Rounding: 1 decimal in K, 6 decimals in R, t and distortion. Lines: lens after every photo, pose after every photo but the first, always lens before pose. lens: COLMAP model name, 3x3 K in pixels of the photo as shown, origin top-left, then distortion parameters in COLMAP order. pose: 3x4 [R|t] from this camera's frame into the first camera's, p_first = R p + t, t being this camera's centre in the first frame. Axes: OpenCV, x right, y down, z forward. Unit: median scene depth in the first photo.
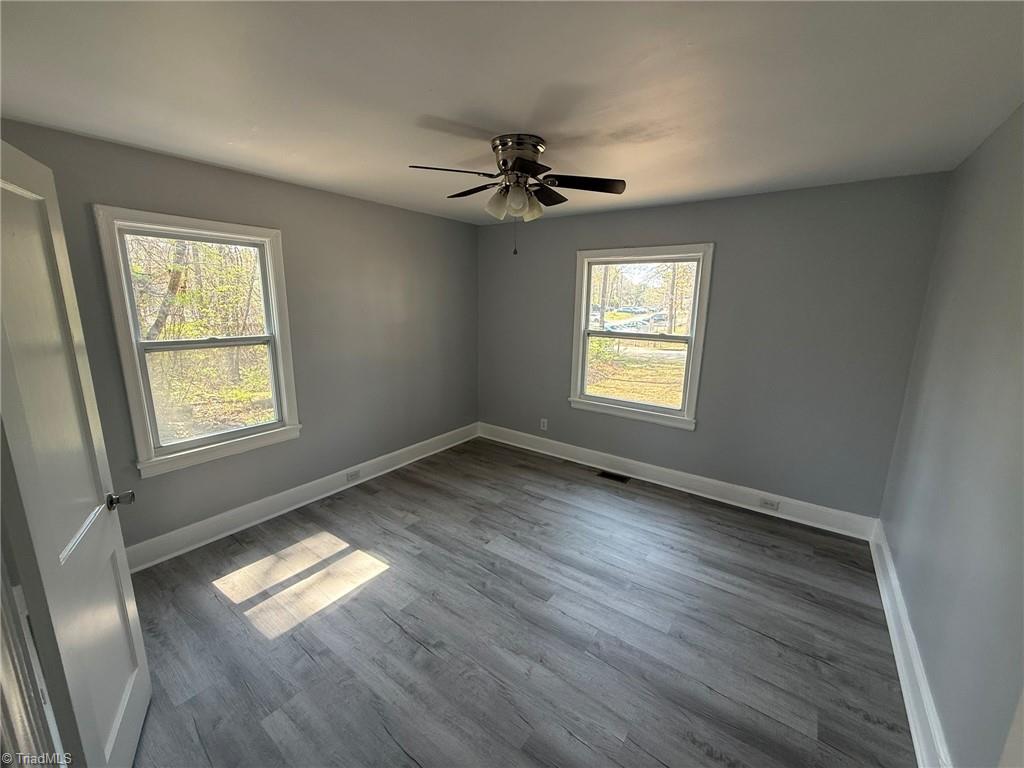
lens RADIAL K [[409.2, 0, 507.1], [0, 409.2, 382.5], [0, 0, 1]] dist [0.002269, -0.000022]
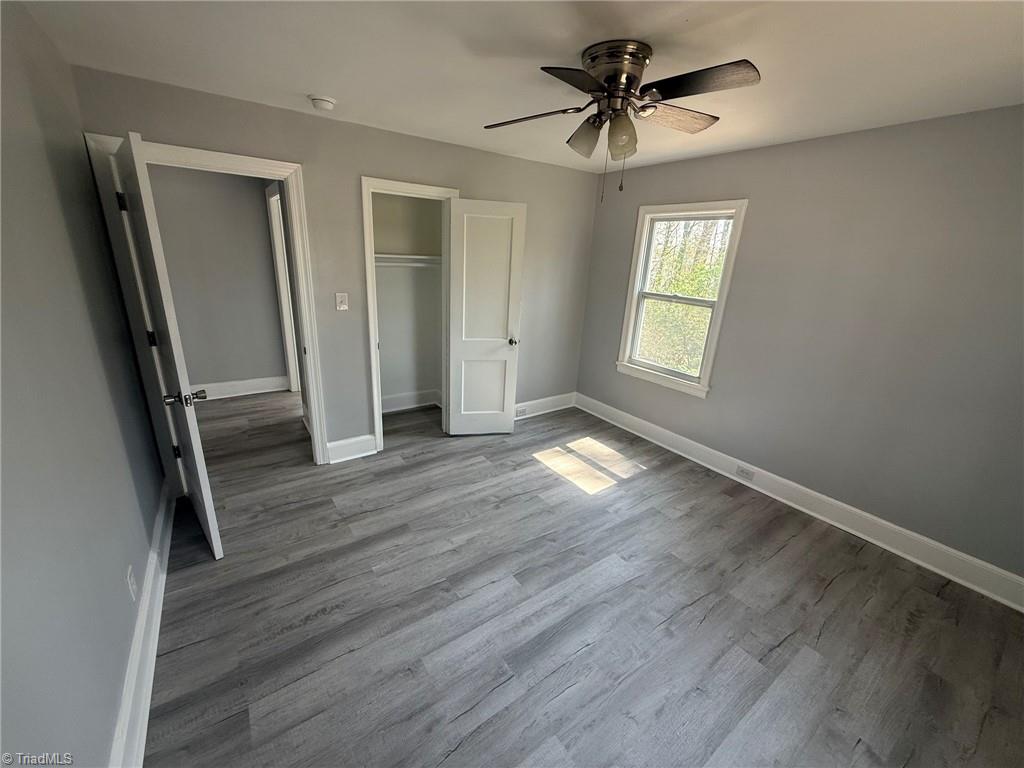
lens RADIAL K [[409.2, 0, 514.6], [0, 409.2, 386.2], [0, 0, 1]] dist [0.002269, -0.000022]
pose [[-0.311639, 0.266724, -0.911997, 0.583247], [-0.243191, 0.905439, 0.347907, -0.141266], [0.918553, 0.330211, -0.217306, 0.722388]]
